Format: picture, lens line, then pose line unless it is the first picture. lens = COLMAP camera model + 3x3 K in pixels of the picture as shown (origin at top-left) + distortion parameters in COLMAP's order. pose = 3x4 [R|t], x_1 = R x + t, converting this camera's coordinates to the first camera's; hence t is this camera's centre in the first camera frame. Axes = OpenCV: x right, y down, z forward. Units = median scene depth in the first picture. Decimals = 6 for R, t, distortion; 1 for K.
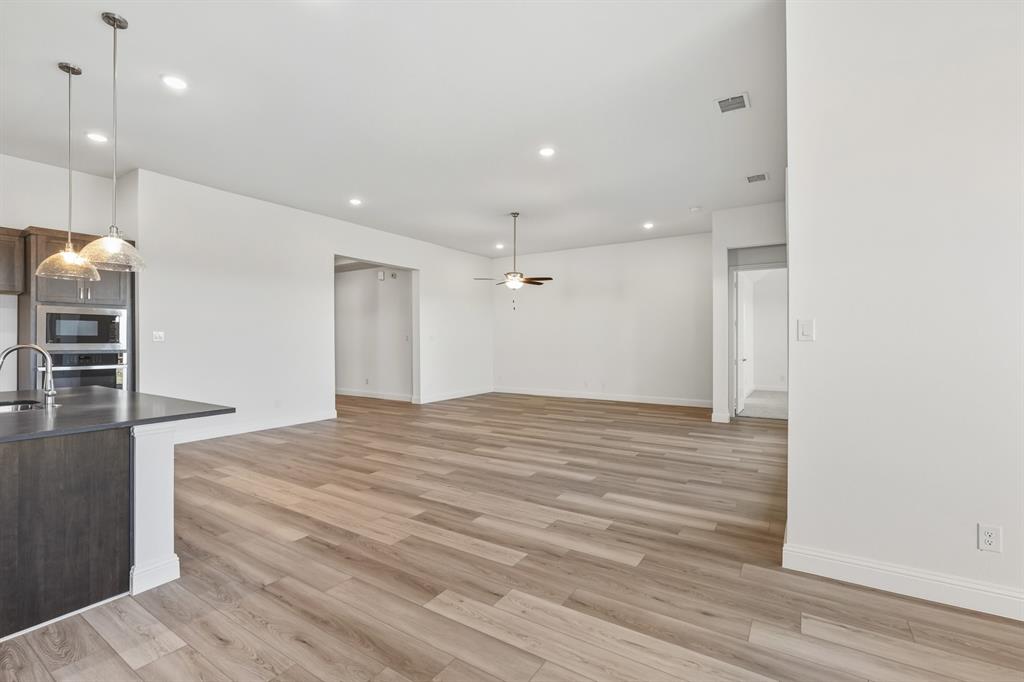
lens RADIAL K [[454.5, 0, 512.2], [0, 454.5, 339.5], [0, 0, 1]] dist [-0.009105, 0.002688]
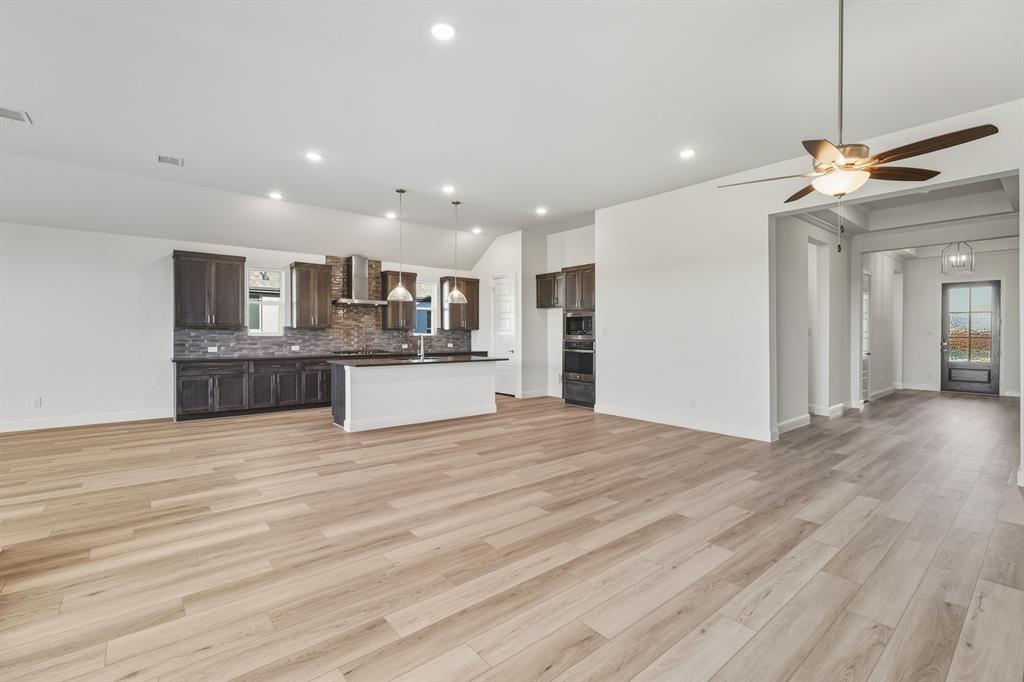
lens RADIAL K [[454.5, 0, 505.3], [0, 454.5, 336.7], [0, 0, 1]] dist [-0.009105, 0.002688]
pose [[-0.308957, 0.006012, -0.951057, 0.757274], [-0.002657, 0.999971, 0.007184, 0.003461], [0.951072, 0.004746, -0.308932, 1.499285]]
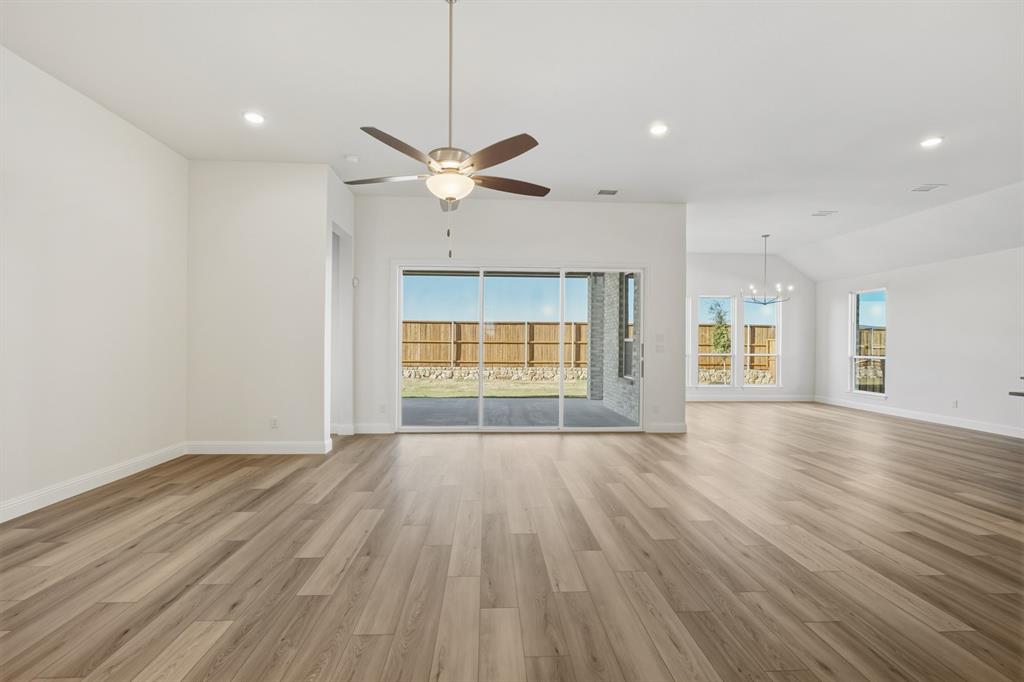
lens RADIAL K [[454.5, 0, 507.9], [0, 454.5, 340.5], [0, 0, 1]] dist [-0.009105, 0.002688]
pose [[-0.584409, -0.000485, 0.811459, -0.556612], [-0.008285, 0.999951, -0.005369, 0.005108], [-0.811417, -0.009860, -0.584385, 2.053563]]
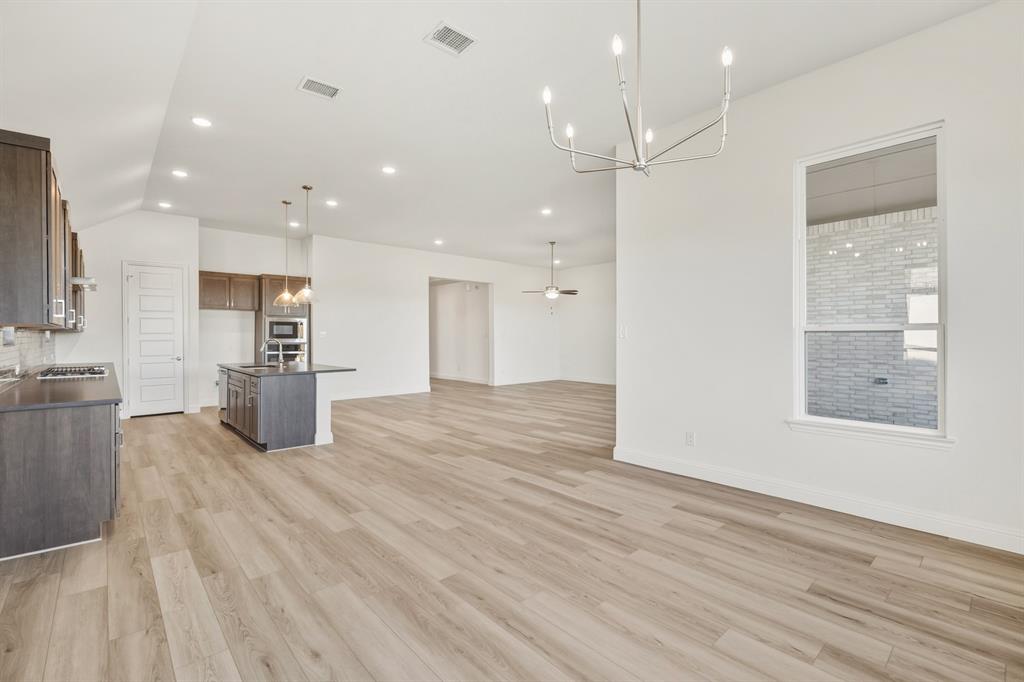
lens RADIAL K [[454.5, 0, 510.7], [0, 454.5, 334.6], [0, 0, 1]] dist [-0.009105, 0.002688]
pose [[0.965366, -0.000584, -0.260900, 0.417528], [-0.000585, 0.999990, -0.004401, -0.000083], [0.260900, 0.004401, 0.965356, -0.561944]]
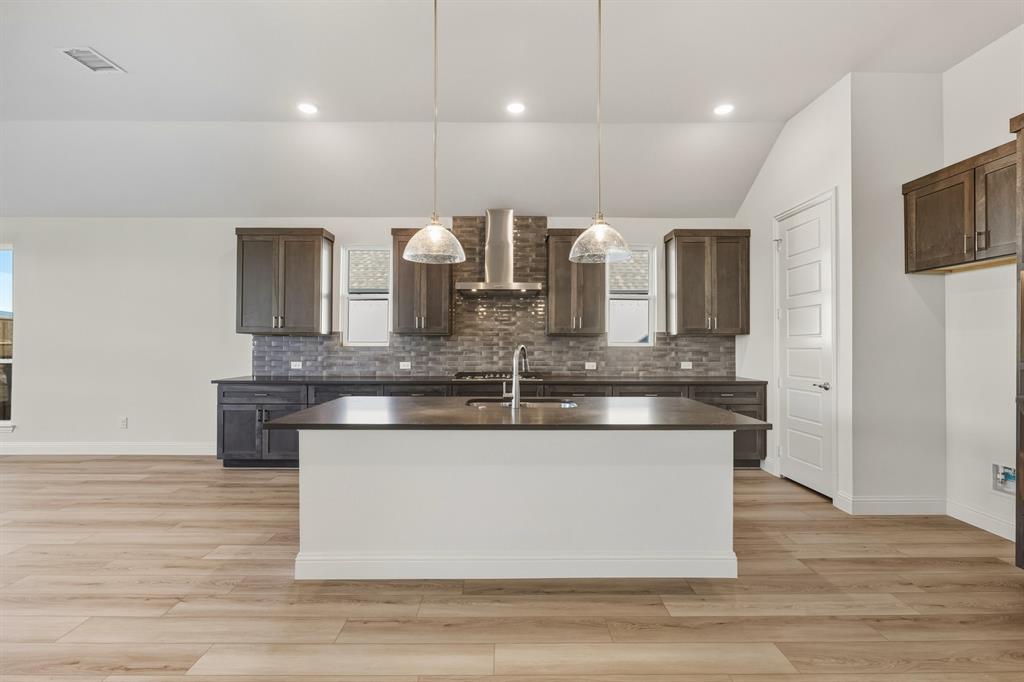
lens RADIAL K [[454.5, 0, 509.1], [0, 454.5, 343.7], [0, 0, 1]] dist [-0.009105, 0.002688]
pose [[-0.834918, 0.001535, -0.550372, -0.348248], [-0.001430, 0.999987, 0.004959, 0.002434], [0.550373, 0.004928, -0.834905, 1.249630]]
